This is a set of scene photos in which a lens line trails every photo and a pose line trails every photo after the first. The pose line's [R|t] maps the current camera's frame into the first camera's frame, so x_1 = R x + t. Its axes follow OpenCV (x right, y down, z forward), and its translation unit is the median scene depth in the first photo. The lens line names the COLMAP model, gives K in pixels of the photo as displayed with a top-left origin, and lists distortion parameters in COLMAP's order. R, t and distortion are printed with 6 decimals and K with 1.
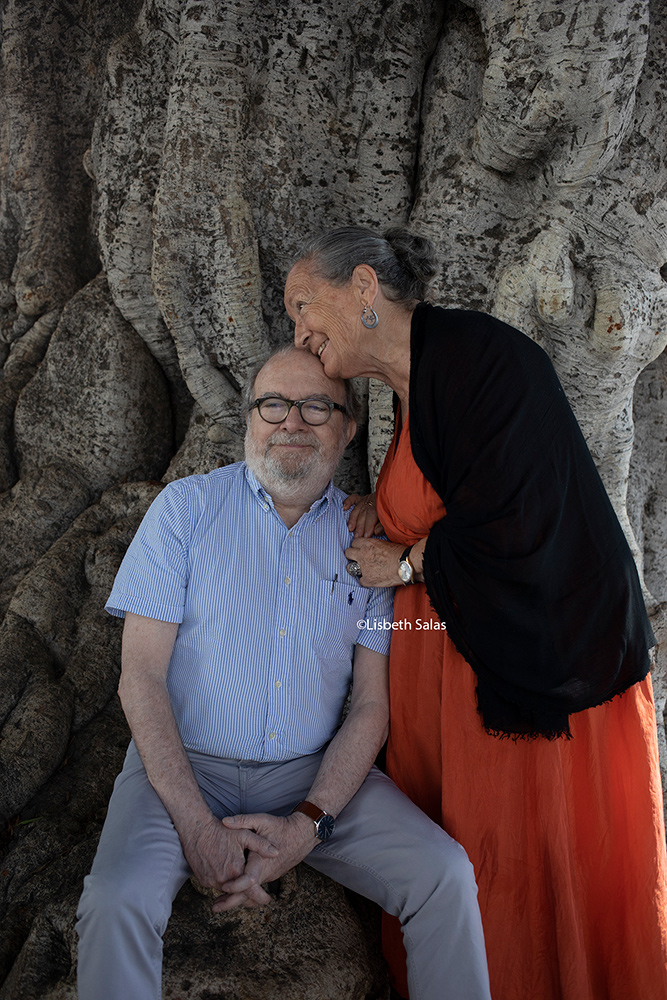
lens RADIAL K [[1098.2, 0, 332.5], [0, 1098.2, 500.9], [0, 0, 1]] dist [-0.027694, 0.000000]
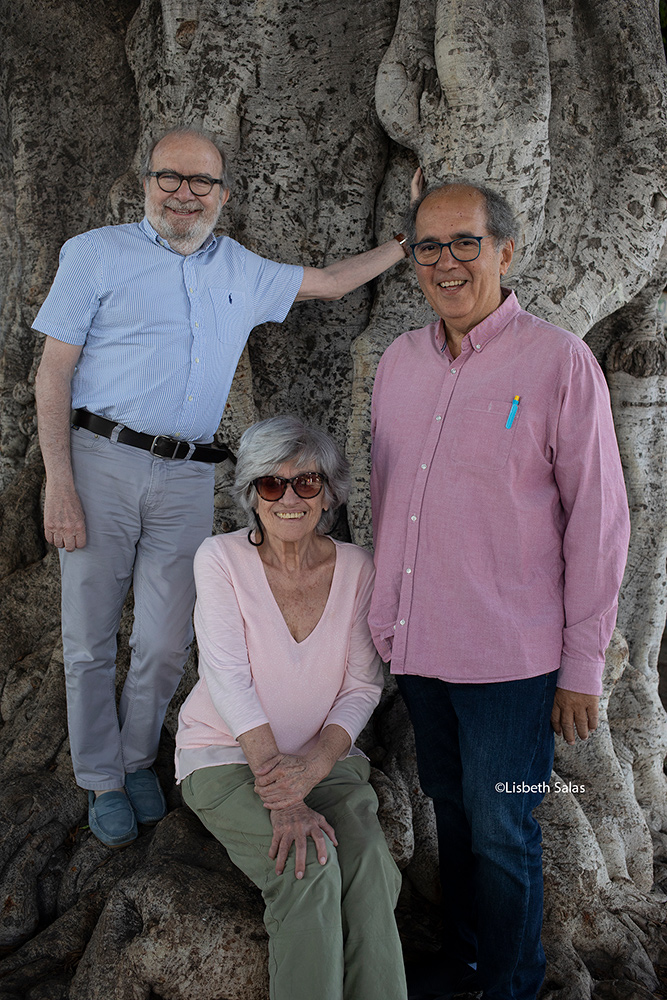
lens RADIAL K [[1098.2, 0, 333.3], [0, 1098.2, 497.5], [0, 0, 1]] dist [-0.027694, 0.000000]
pose [[0.997659, -0.057280, 0.037364, -0.029086], [0.059734, 0.995877, -0.068273, 0.025895], [-0.033299, 0.070345, 0.996967, -0.208953]]
